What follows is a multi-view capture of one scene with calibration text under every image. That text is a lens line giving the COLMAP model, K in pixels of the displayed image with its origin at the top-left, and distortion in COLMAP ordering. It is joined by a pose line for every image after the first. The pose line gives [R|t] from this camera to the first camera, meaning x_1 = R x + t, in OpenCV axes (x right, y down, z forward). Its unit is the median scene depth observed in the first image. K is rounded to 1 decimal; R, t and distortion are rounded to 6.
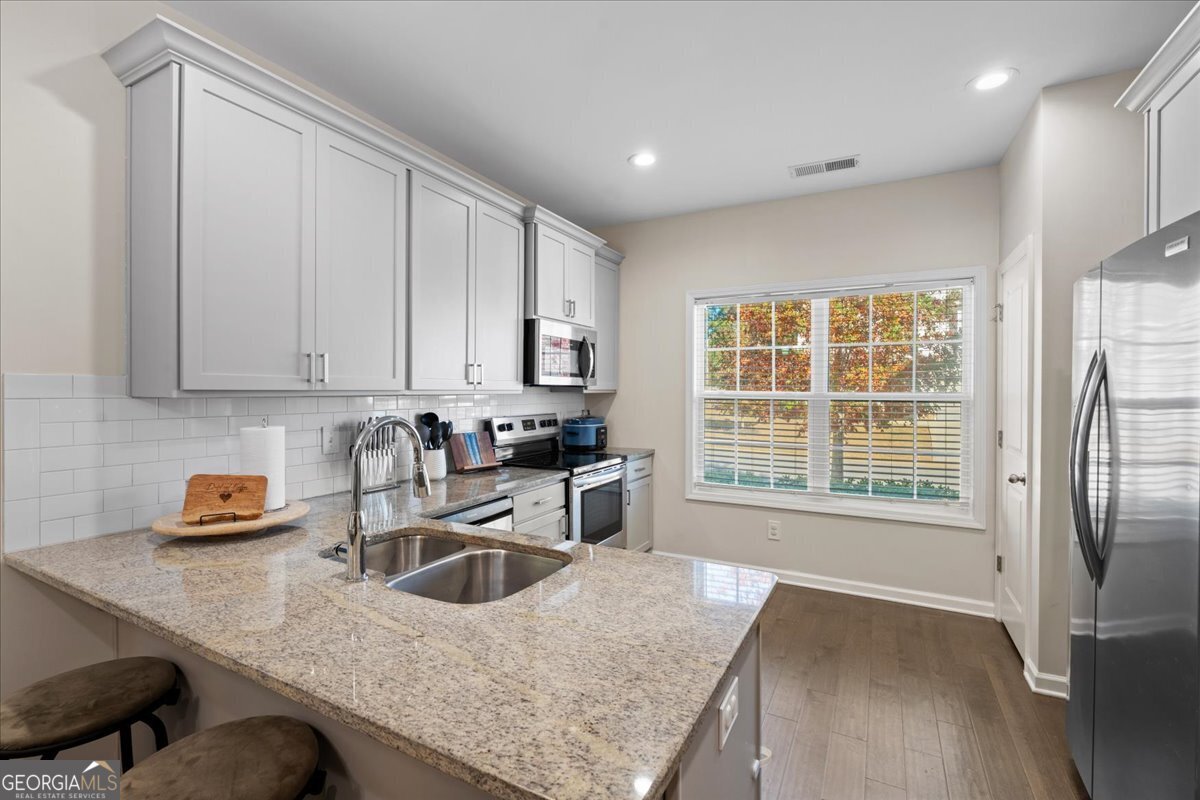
lens RADIAL K [[532.4, 0, 593.2], [0, 532.4, 393.6], [0, 0, 1]] dist [0.000850, -0.001332]
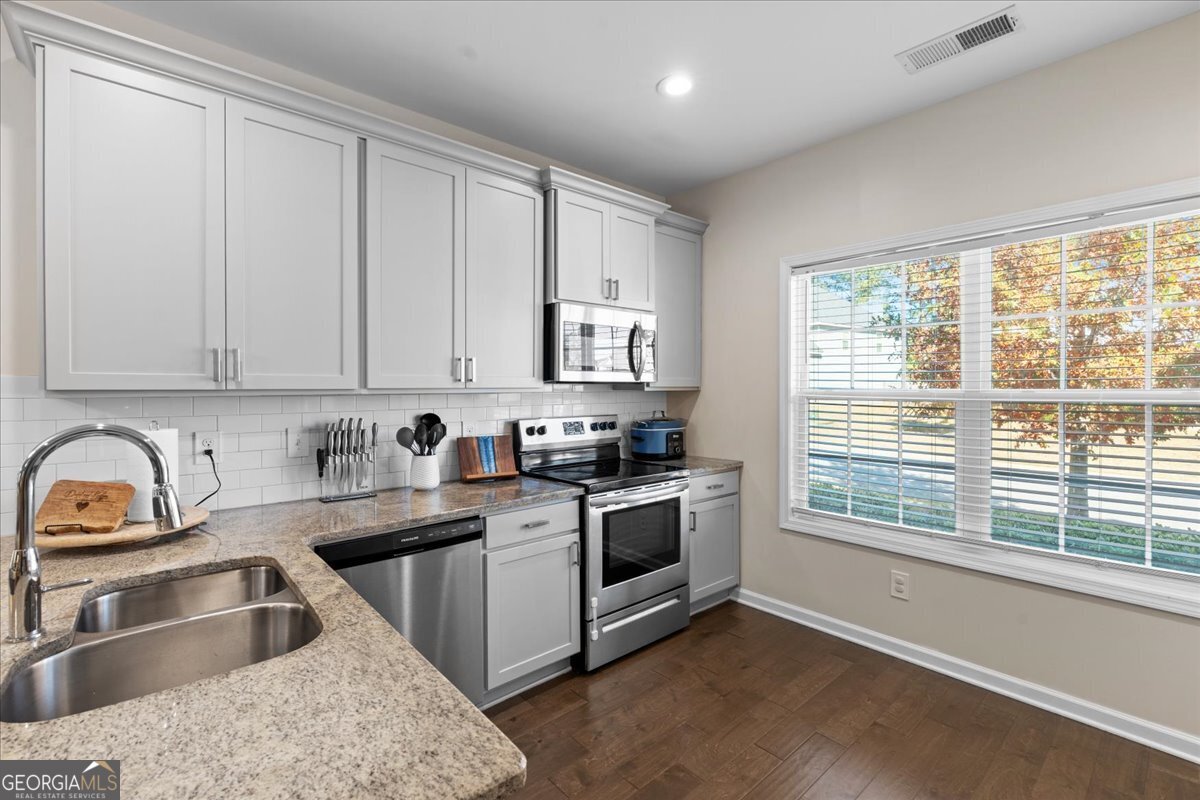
lens RADIAL K [[532.4, 0, 593.3], [0, 532.4, 392.3], [0, 0, 1]] dist [0.000850, -0.001332]
pose [[0.936913, -0.000488, -0.349562, 0.245136], [0.001665, 0.999994, 0.003066, -0.002176], [0.349558, -0.003454, 0.936908, 0.236642]]
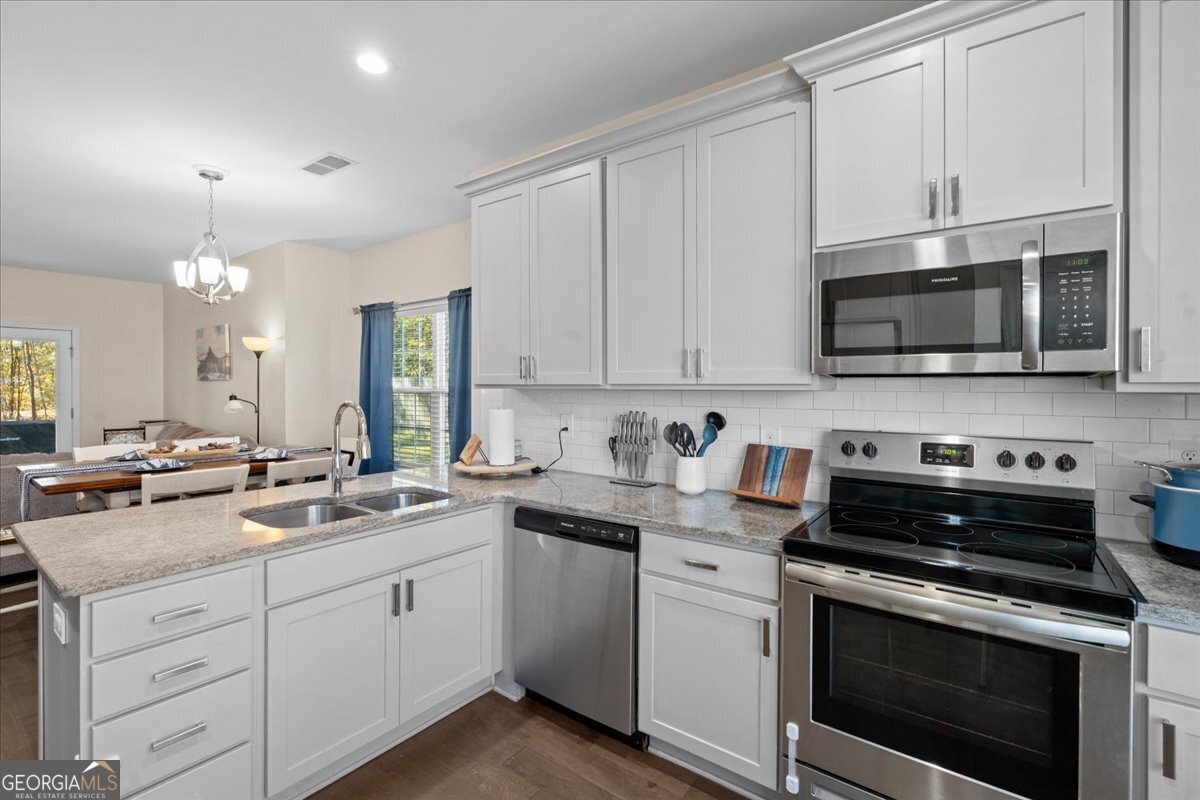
lens RADIAL K [[532.4, 0, 604.1], [0, 532.4, 387.7], [0, 0, 1]] dist [0.000850, -0.001332]
pose [[-0.140904, 0.003030, -0.990019, 0.477584], [-0.006937, 0.999968, 0.004048, -0.003522], [0.989999, 0.007438, -0.140879, 0.876888]]
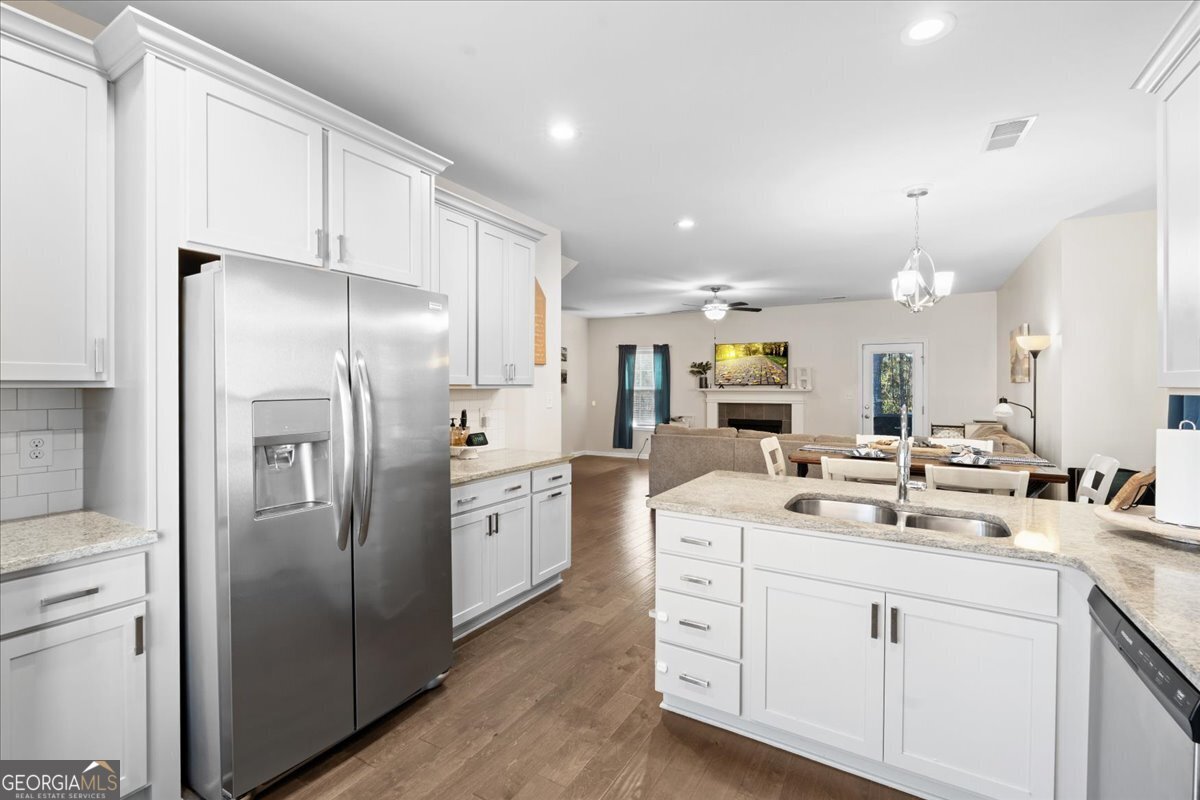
lens RADIAL K [[532.4, 0, 590.7], [0, 532.4, 383.7], [0, 0, 1]] dist [0.000850, -0.001332]
pose [[-0.998983, -0.005869, 0.044694, 0.200964], [-0.005721, 0.999978, 0.003439, -0.006429], [-0.044713, 0.003180, -0.998995, 1.114436]]
